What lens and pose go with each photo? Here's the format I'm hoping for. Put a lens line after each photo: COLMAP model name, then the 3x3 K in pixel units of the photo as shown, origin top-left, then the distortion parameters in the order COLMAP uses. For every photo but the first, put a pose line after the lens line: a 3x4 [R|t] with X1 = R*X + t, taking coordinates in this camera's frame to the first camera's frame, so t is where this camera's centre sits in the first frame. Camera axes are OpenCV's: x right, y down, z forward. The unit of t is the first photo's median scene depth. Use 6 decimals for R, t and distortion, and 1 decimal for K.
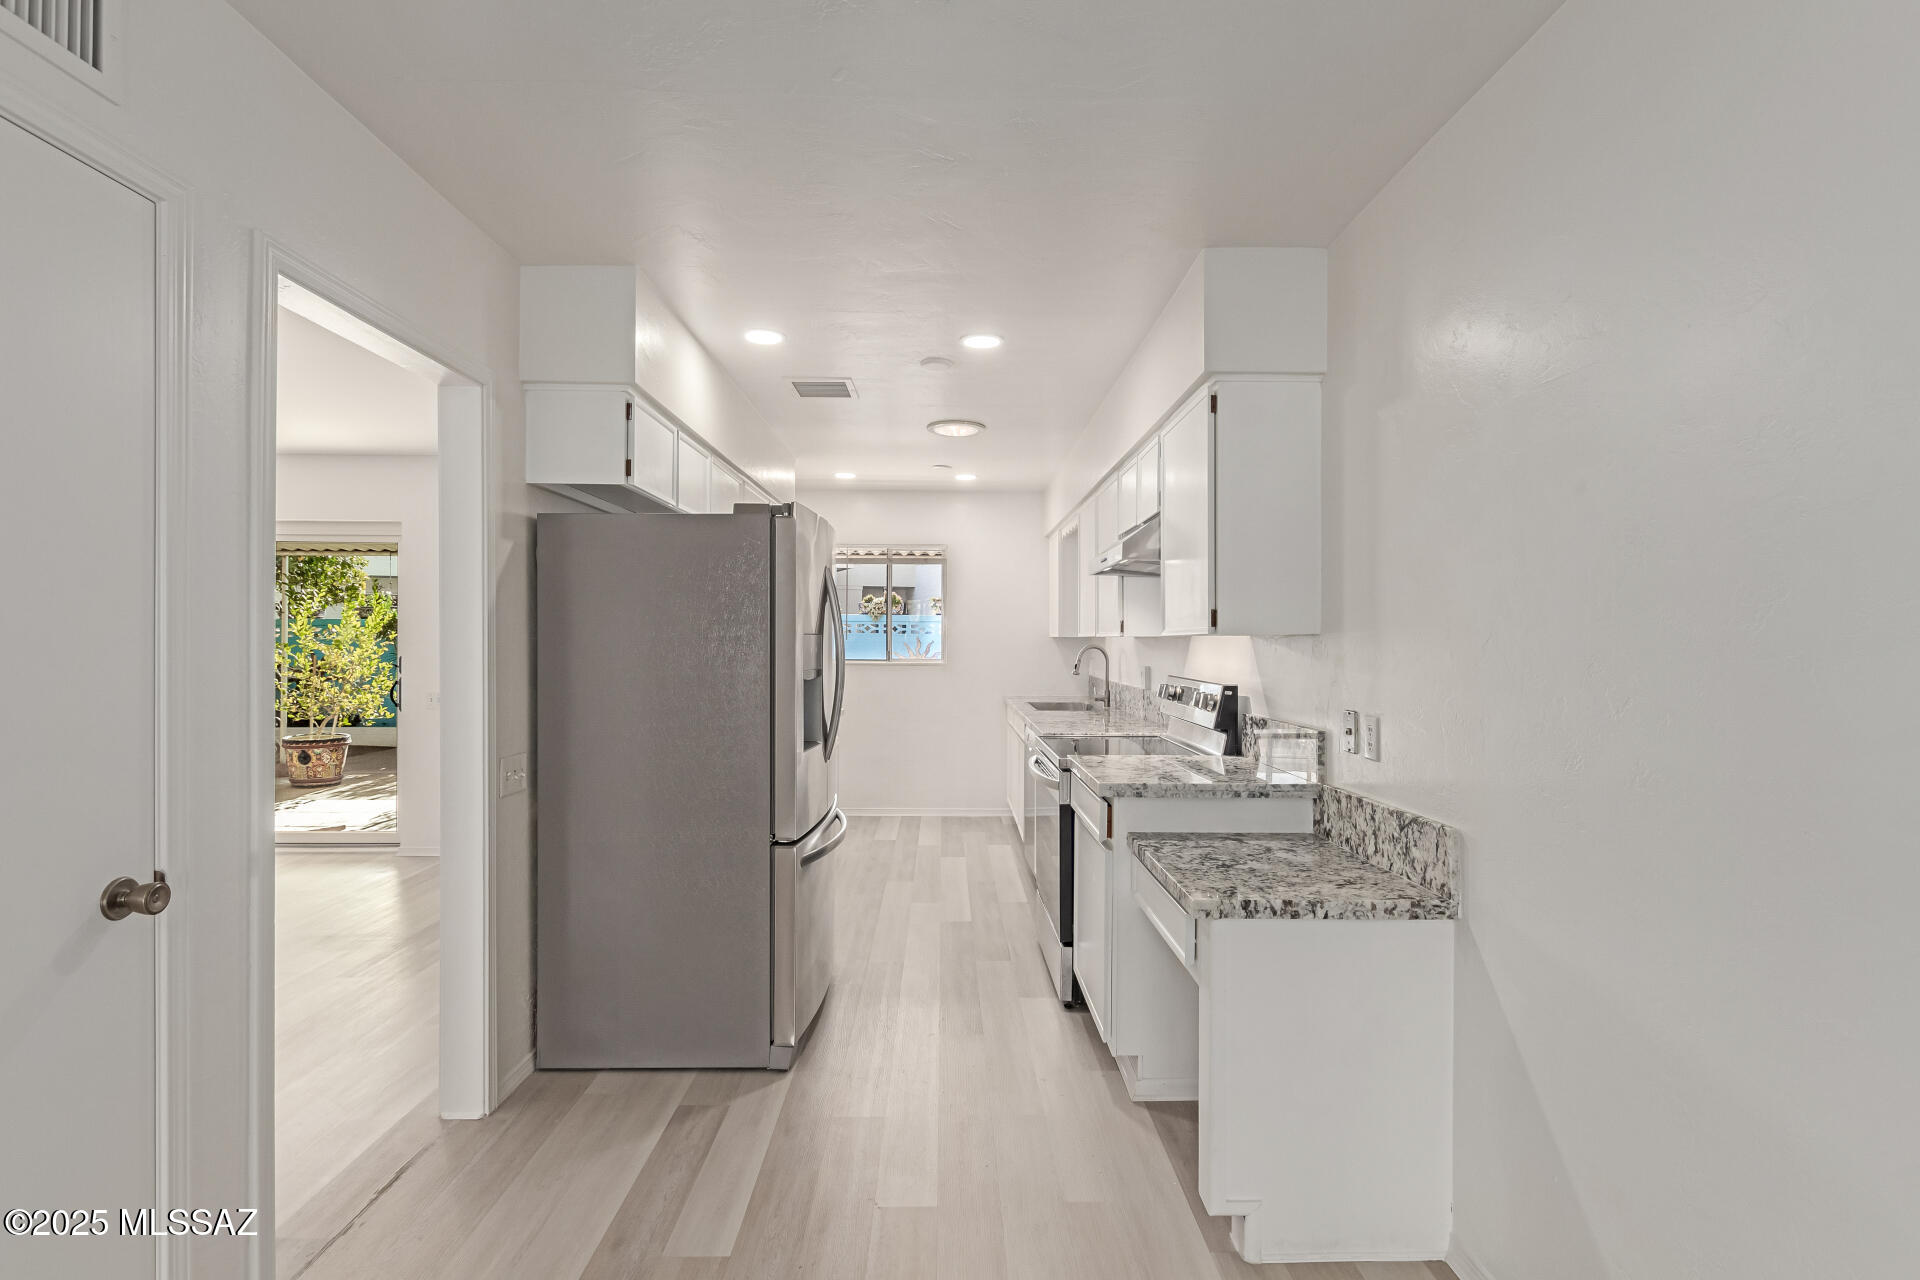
lens RADIAL K [[901.0, 0, 955.7], [0, 901.0, 628.7], [0, 0, 1]] dist [0.018497, 0.000321]
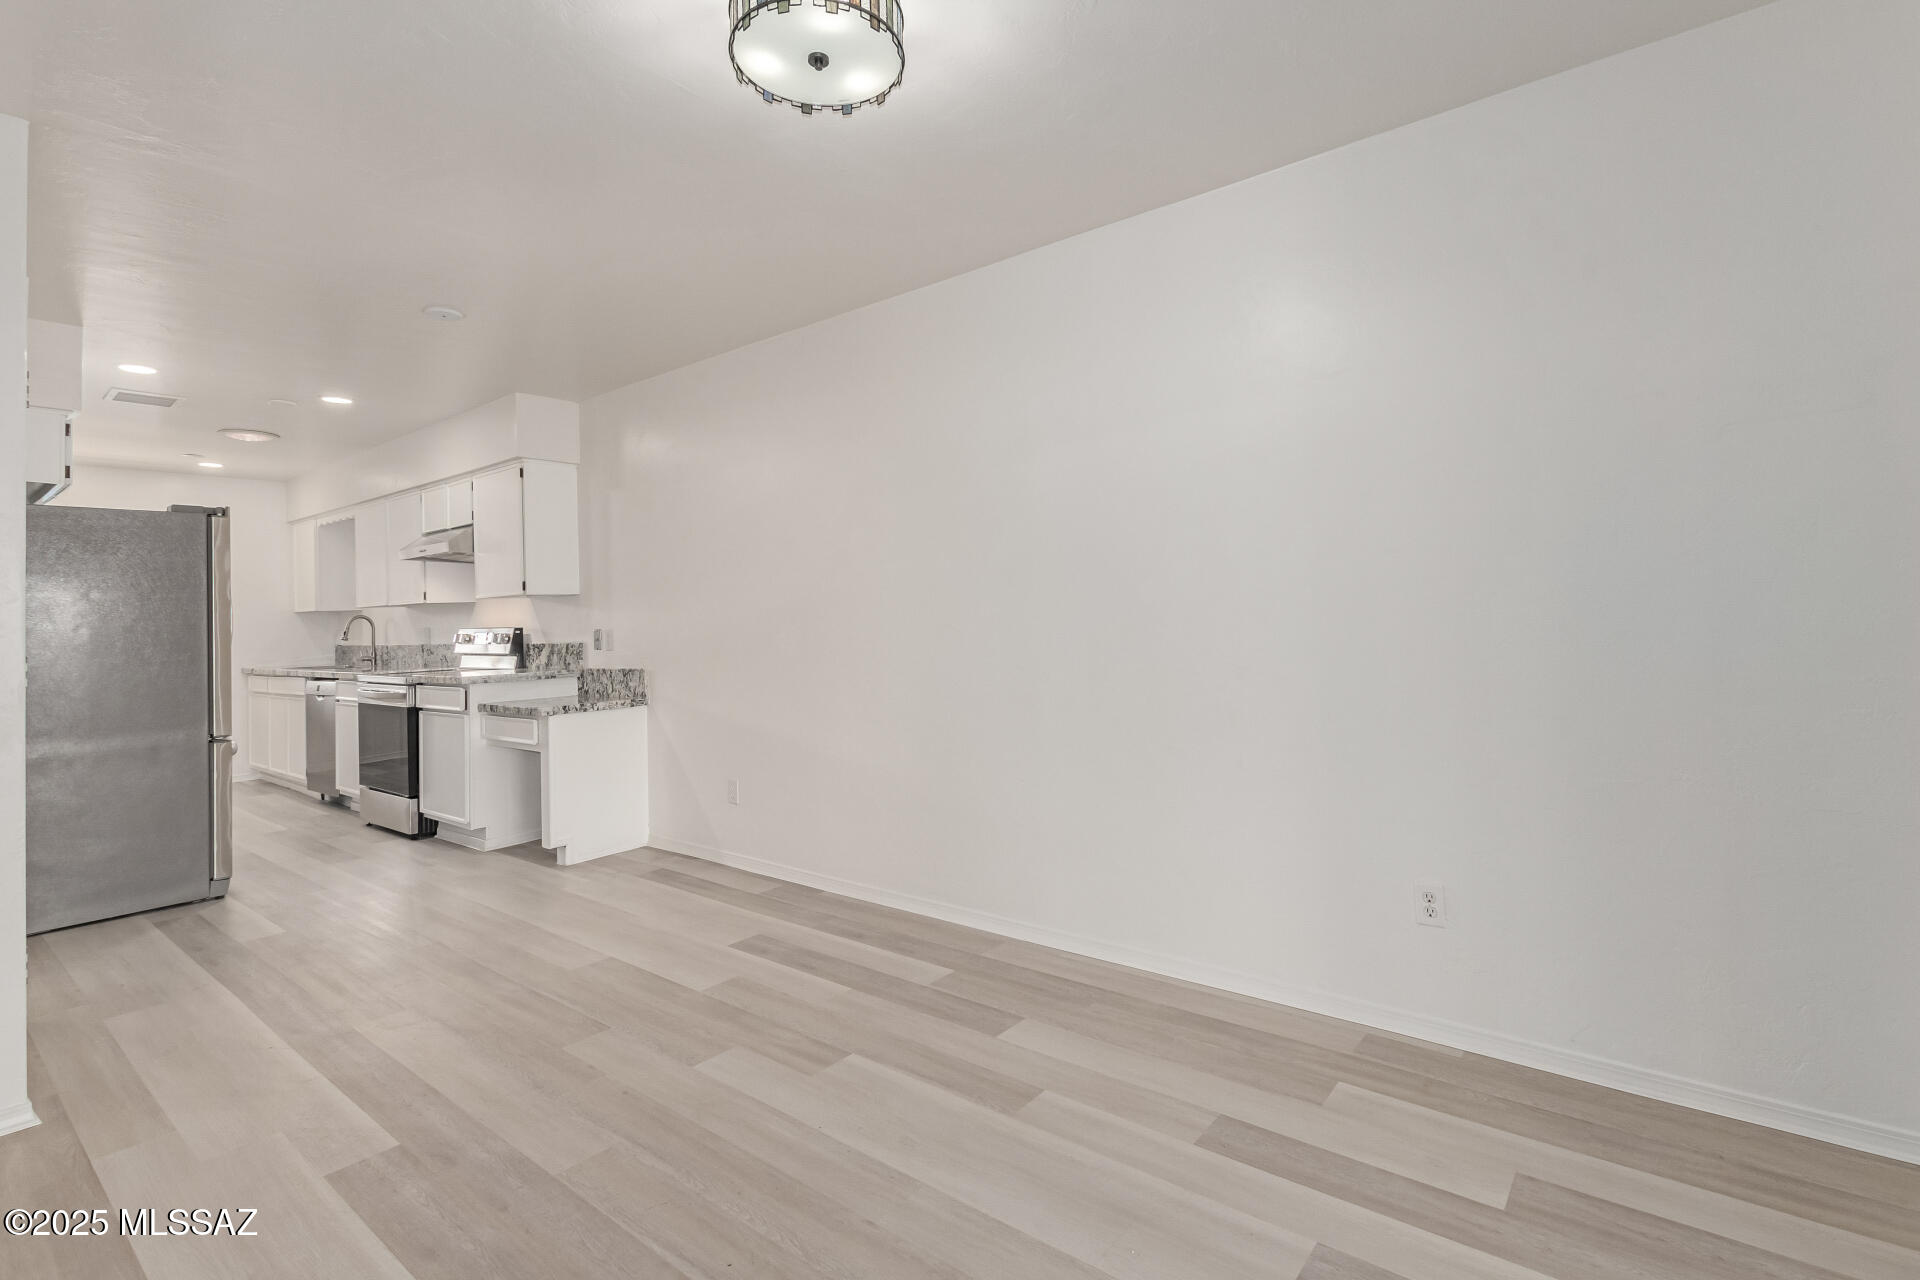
lens RADIAL K [[901.0, 0, 955.7], [0, 901.0, 628.7], [0, 0, 1]] dist [0.018497, 0.000321]
pose [[0.652420, -0.033804, 0.757103, -0.546102], [0.022778, 0.999428, 0.024996, 0.050090], [-0.757515, 0.000938, 0.652817, -0.895787]]
